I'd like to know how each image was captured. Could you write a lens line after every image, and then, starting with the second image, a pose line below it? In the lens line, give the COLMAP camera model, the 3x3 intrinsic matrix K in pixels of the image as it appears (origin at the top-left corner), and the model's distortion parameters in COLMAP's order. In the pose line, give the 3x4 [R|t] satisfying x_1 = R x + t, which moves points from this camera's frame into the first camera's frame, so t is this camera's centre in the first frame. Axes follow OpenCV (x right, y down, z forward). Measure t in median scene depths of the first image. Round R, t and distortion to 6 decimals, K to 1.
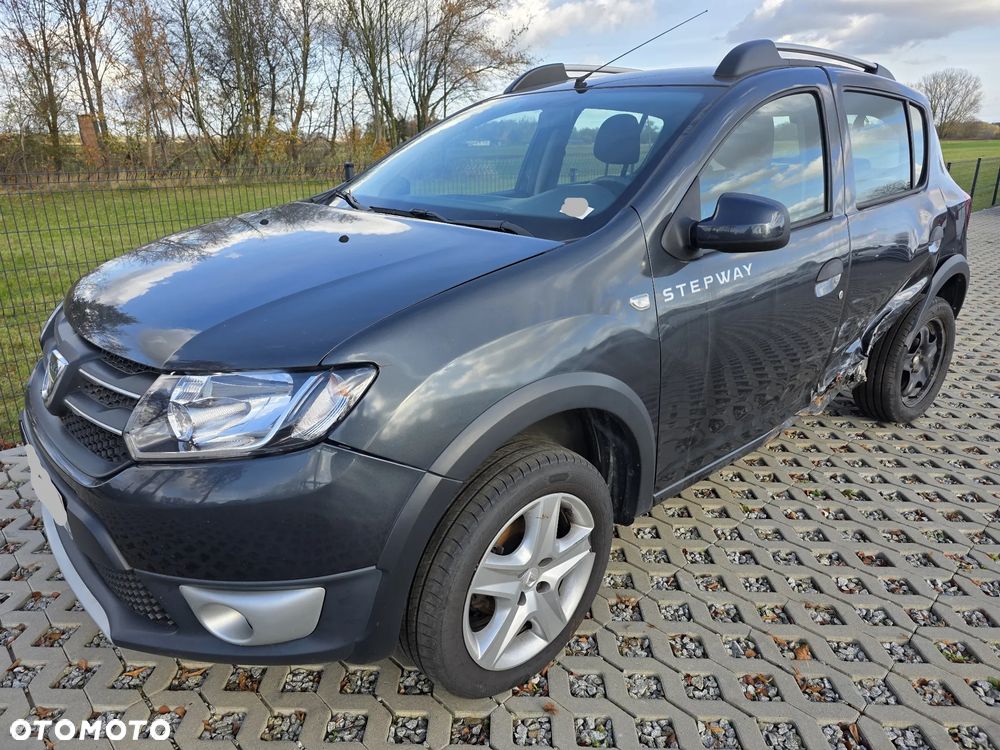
lens RADIAL K [[668.8, 0, 503.4], [0, 668.8, 364.0], [0, 0, 1]] dist [0.039235, -0.033017]
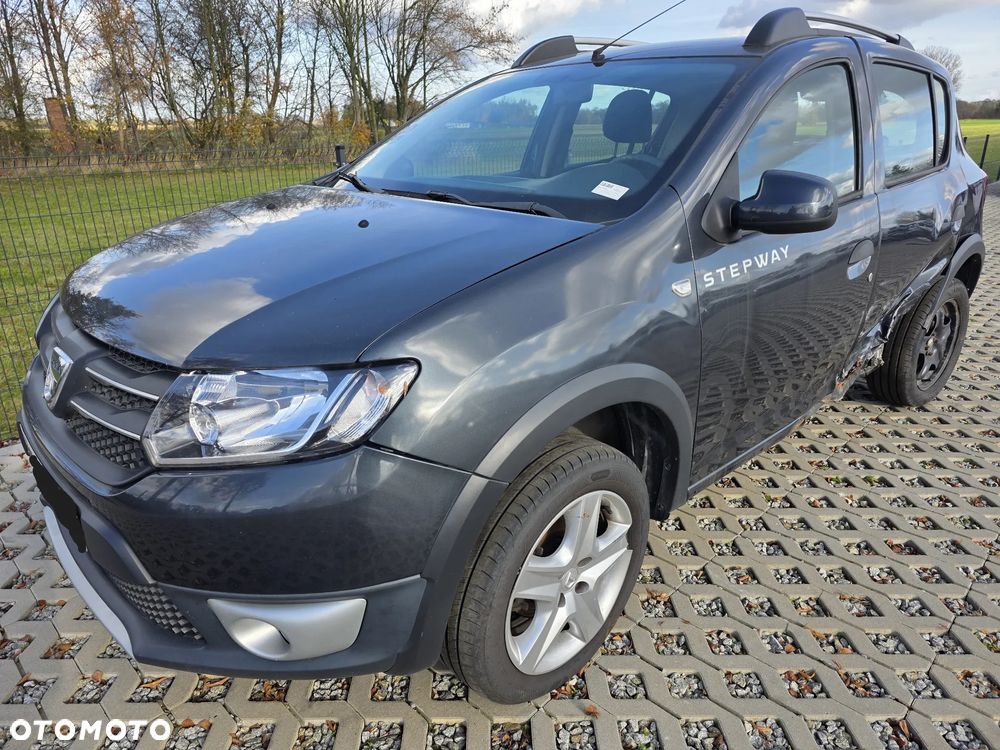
lens RADIAL K [[668.8, 0, 502.3], [0, 668.8, 376.6], [0, 0, 1]] dist [0.039235, -0.033017]
pose [[0.999628, -0.014575, 0.023057, -0.052741], [0.013636, 0.999093, 0.040348, -0.006672], [-0.023624, -0.040019, 0.998920, 0.041049]]
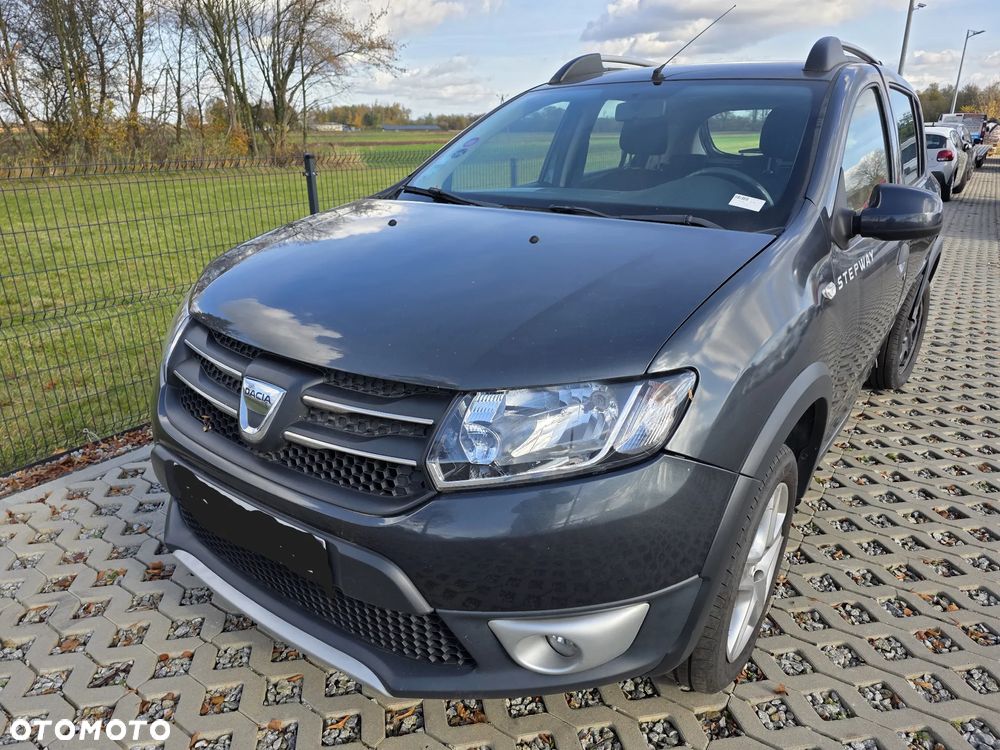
lens RADIAL K [[668.8, 0, 508.6], [0, 668.8, 371.8], [0, 0, 1]] dist [0.039235, -0.033017]
pose [[0.978003, -0.067919, 0.197223, -0.359762], [0.062808, 0.997510, 0.032062, -0.024054], [-0.198910, -0.018970, 0.979834, 0.057156]]
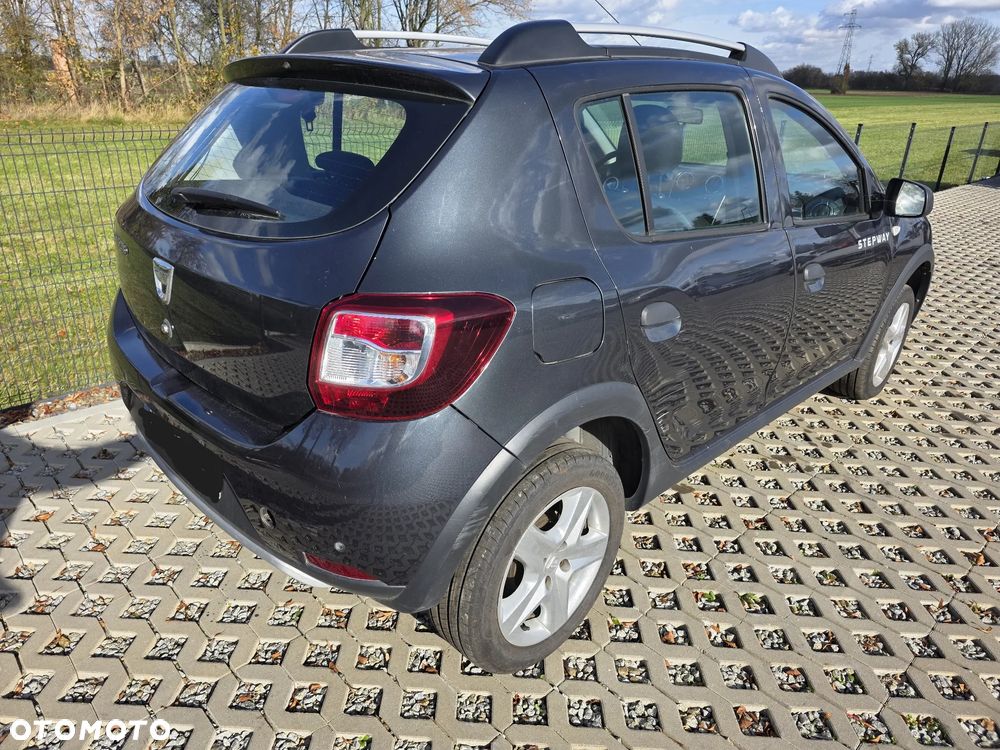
lens RADIAL K [[668.8, 0, 499.0], [0, 668.8, 361.1], [0, 0, 1]] dist [0.039235, -0.033017]
pose [[0.999485, 0.031992, 0.002573, 0.237155], [-0.032096, 0.996524, 0.076876, -0.168743], [-0.000105, -0.076919, 0.997037, 0.257770]]
